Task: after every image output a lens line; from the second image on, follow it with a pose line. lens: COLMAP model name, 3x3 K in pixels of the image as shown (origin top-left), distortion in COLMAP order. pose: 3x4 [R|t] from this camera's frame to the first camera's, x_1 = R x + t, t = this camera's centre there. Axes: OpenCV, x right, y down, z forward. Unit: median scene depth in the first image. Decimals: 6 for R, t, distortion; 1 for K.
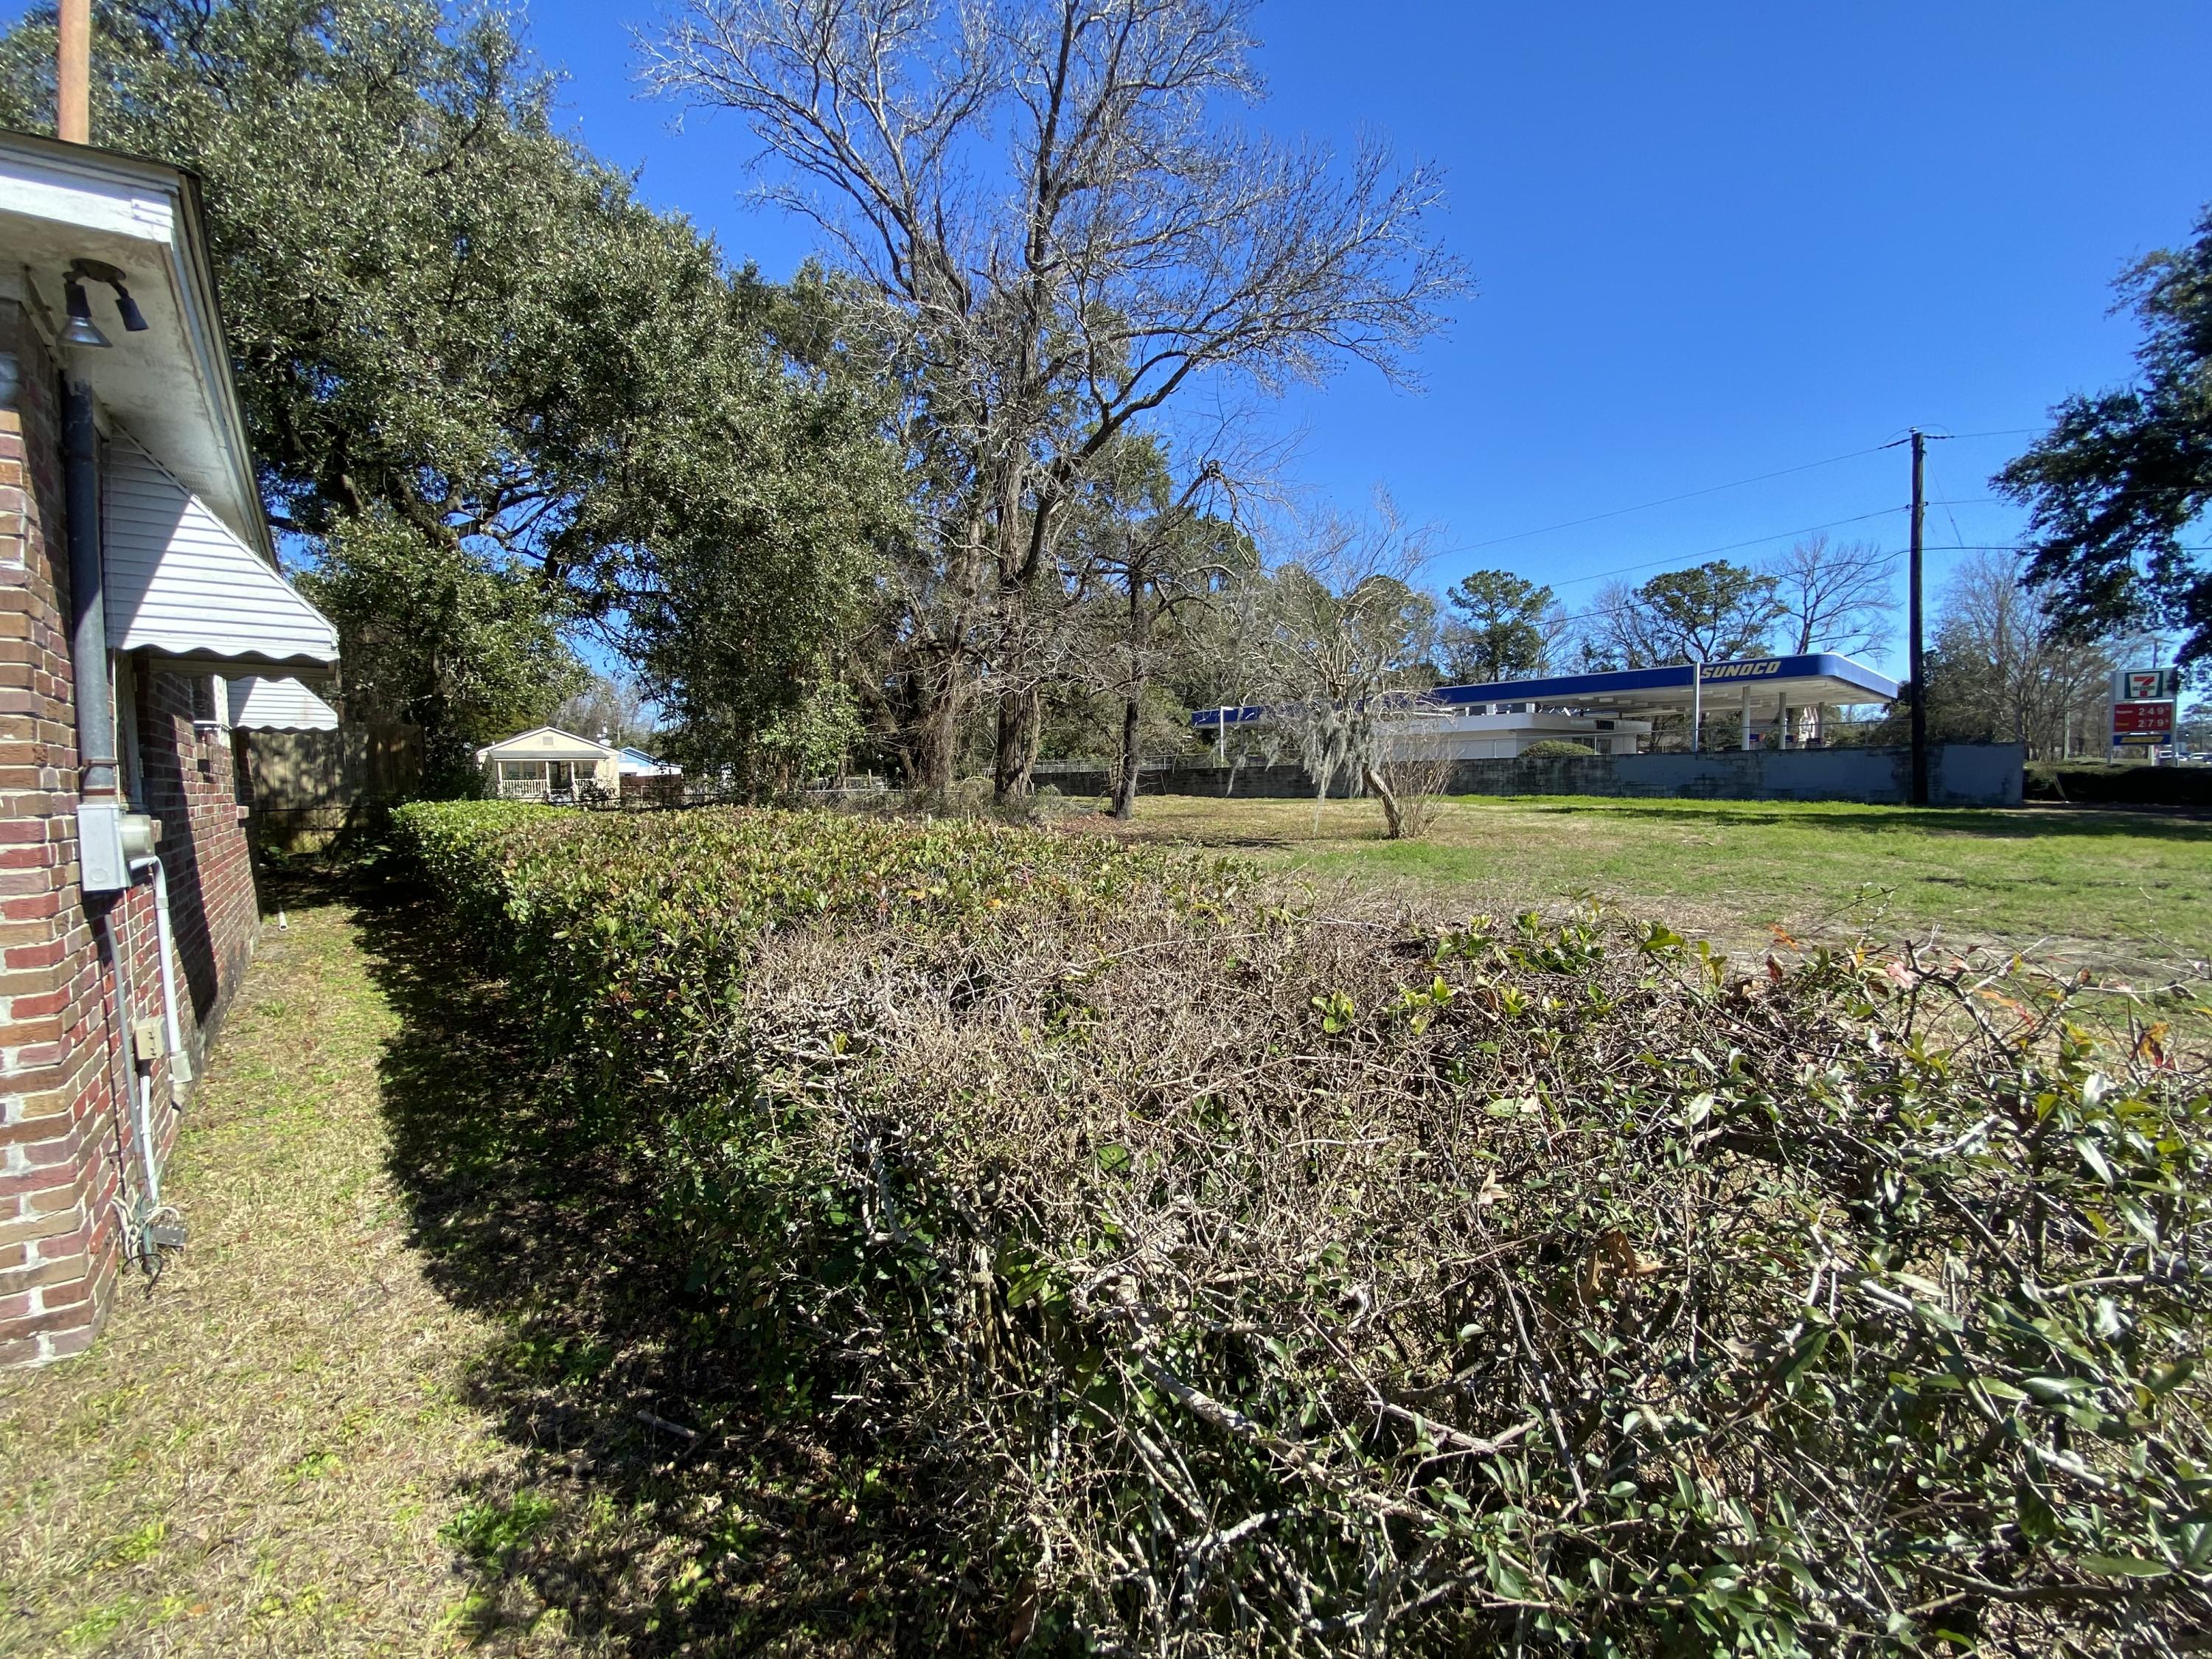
lens RADIAL K [[880.5, 0, 1096.3], [0, 880.5, 848.4], [0, 0, 1]] dist [-0.011024, -0.007597]
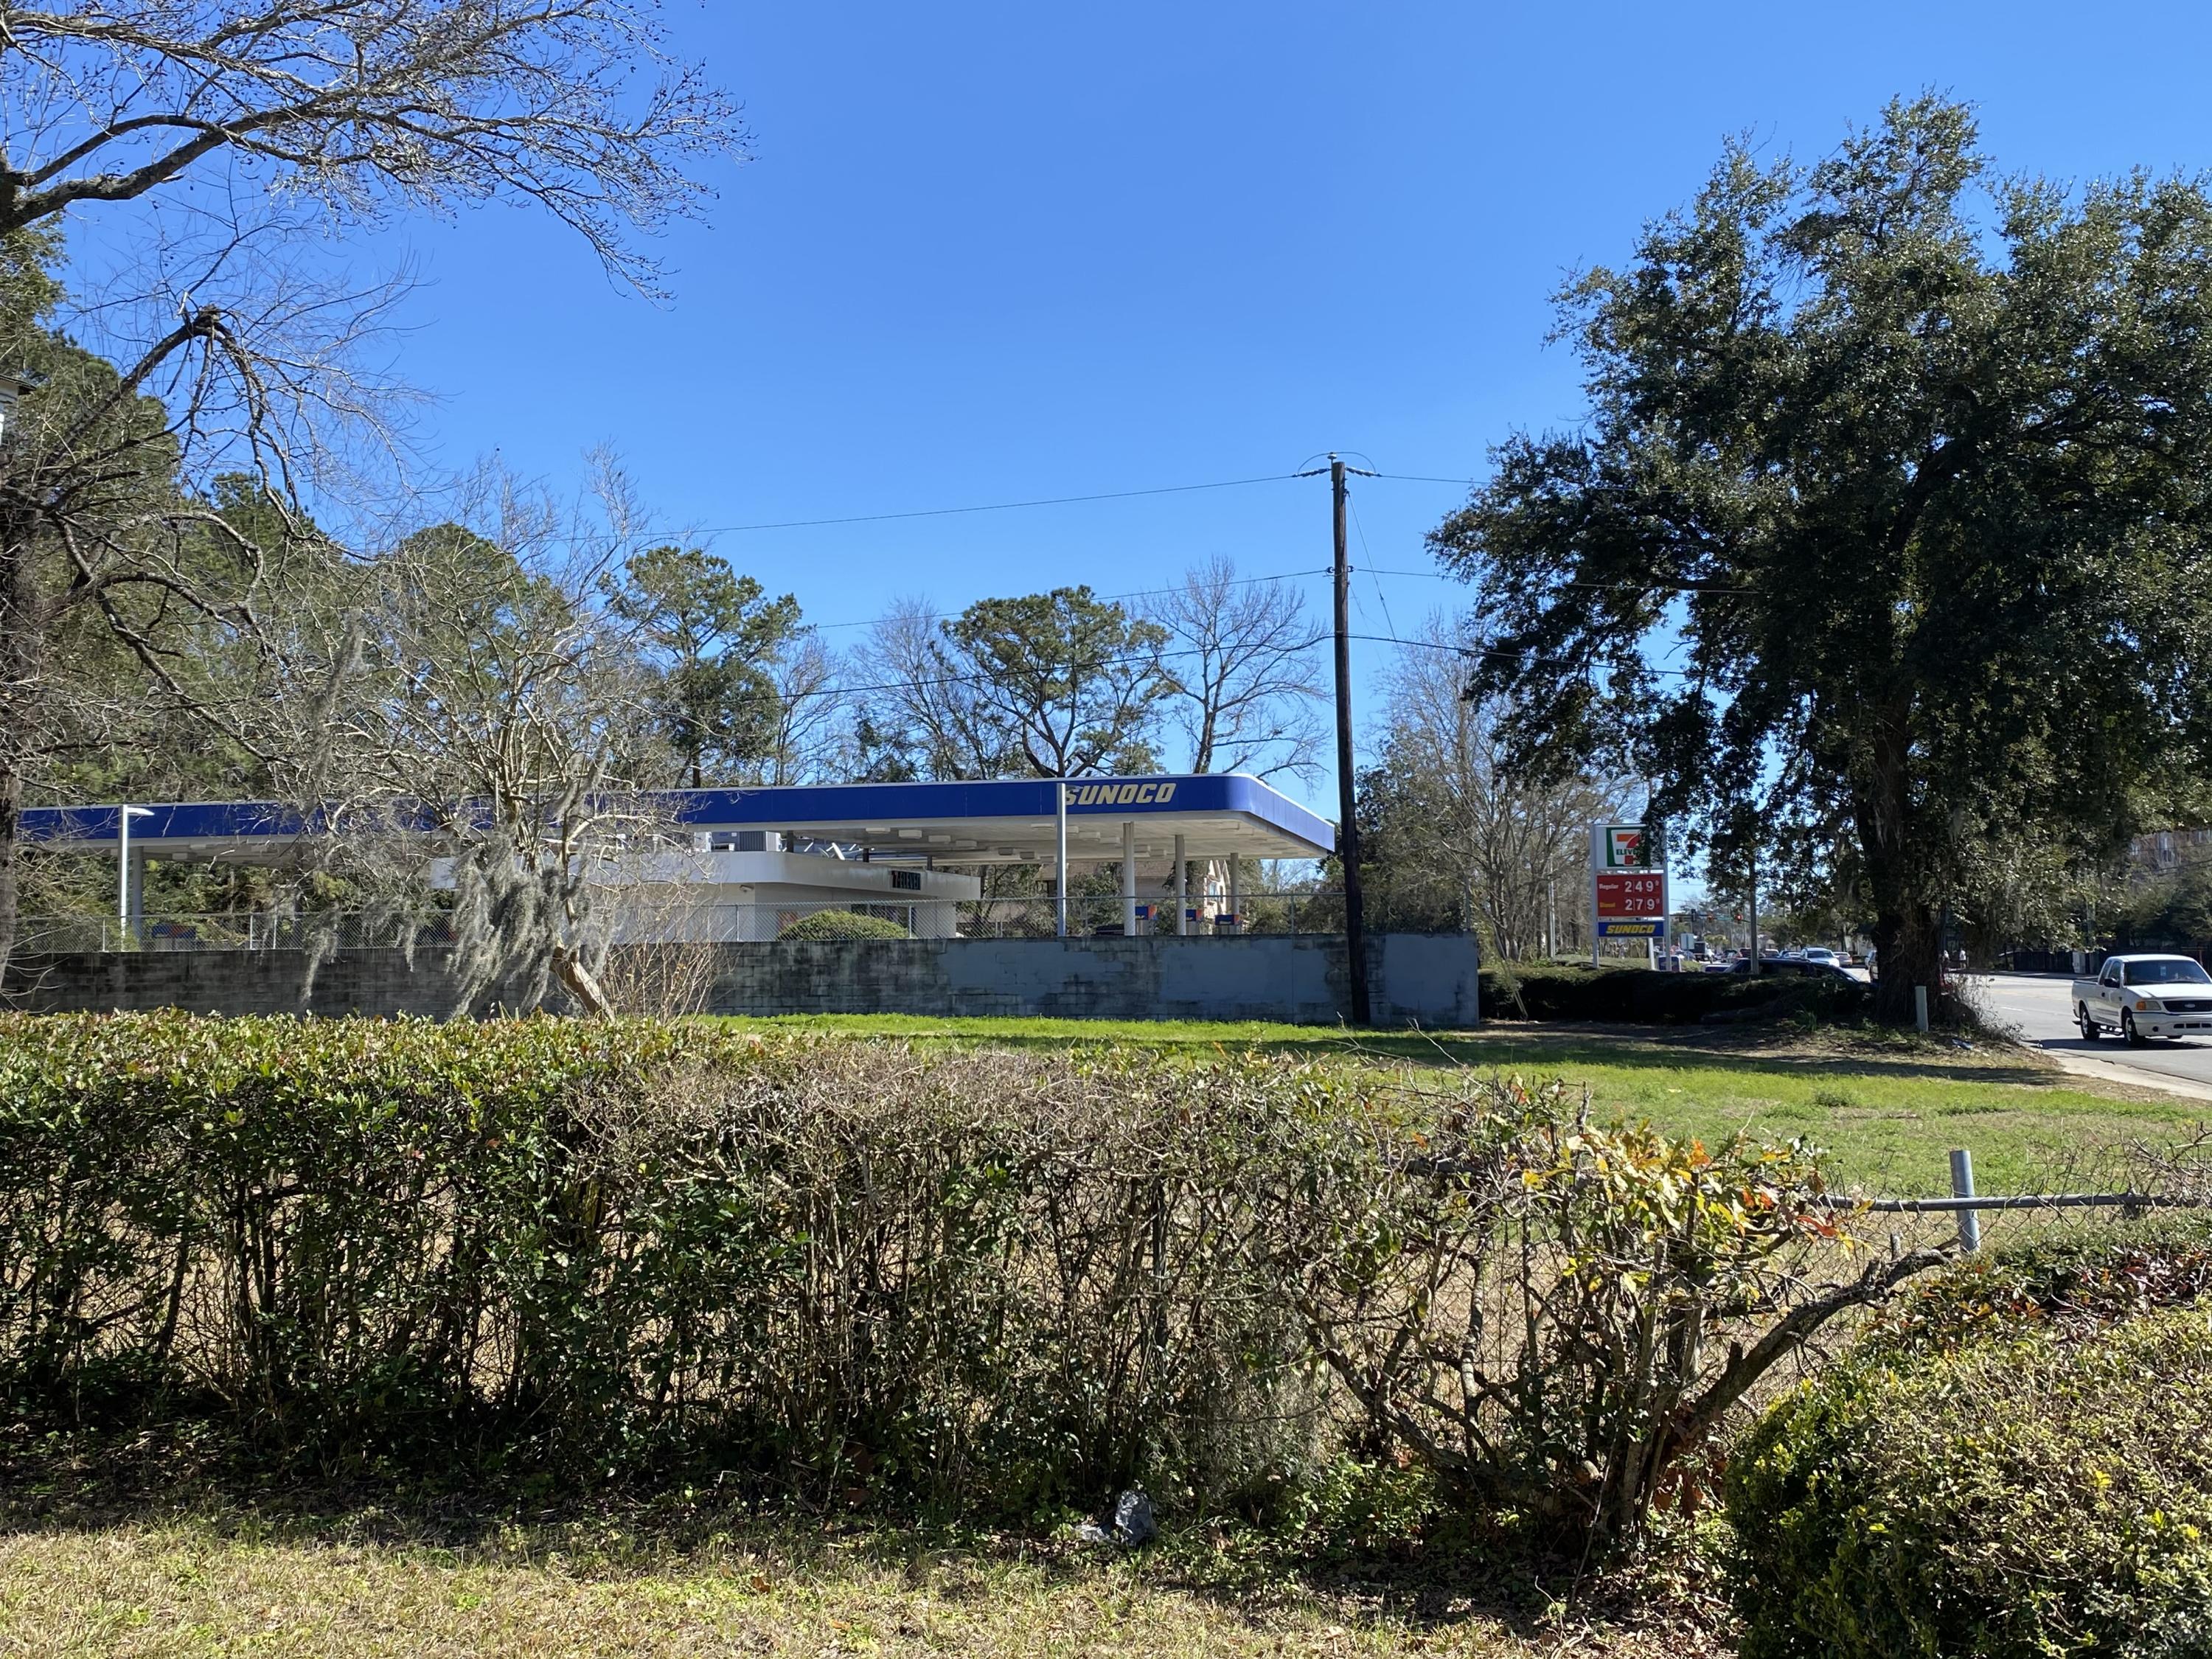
lens RADIAL K [[2131.2, 0, 1105.8], [0, 2131.2, 844.0], [0, 0, 1]] dist [0.063620, 0.000000]
pose [[0.807796, 0.049030, 0.587419, -0.115674], [0.034585, 0.990876, -0.130265, 0.012080], [-0.588446, 0.125543, 0.798730, -0.140706]]
